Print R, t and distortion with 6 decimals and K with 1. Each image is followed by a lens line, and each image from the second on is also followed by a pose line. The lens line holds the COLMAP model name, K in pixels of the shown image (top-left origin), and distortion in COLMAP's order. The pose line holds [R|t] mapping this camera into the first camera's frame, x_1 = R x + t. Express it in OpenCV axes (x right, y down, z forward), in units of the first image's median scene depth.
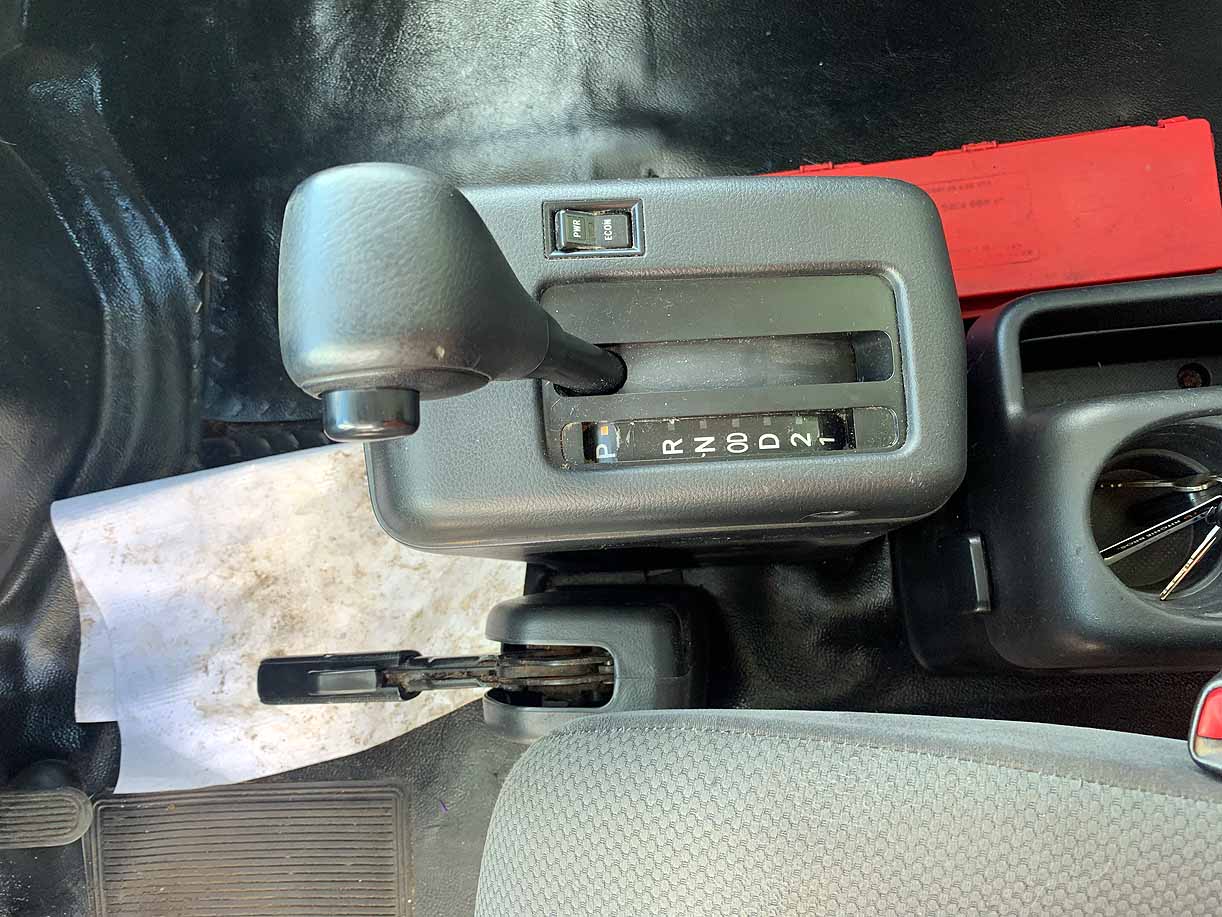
lens RADIAL K [[941.0, 0, 619.9], [0, 941.0, 453.6], [0, 0, 1]] dist [0.042947, -0.065862]
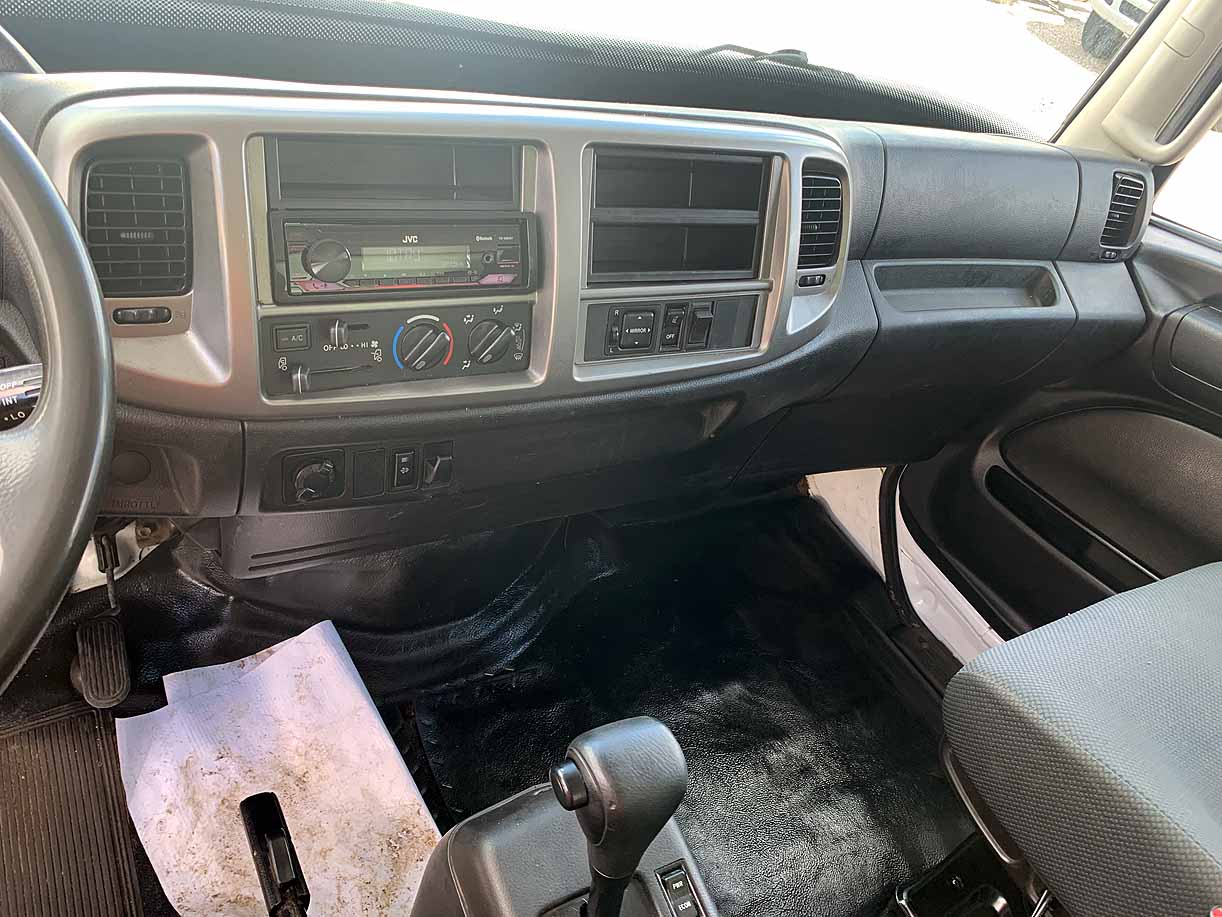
lens RADIAL K [[941.0, 0, 609.3], [0, 941.0, 461.4], [0, 0, 1]] dist [0.042947, -0.065862]
pose [[0.363194, 0.781641, -0.507077, 0.078155], [-0.909038, 0.177937, -0.376814, 0.163340], [-0.204305, 0.597809, 0.775167, -0.310709]]
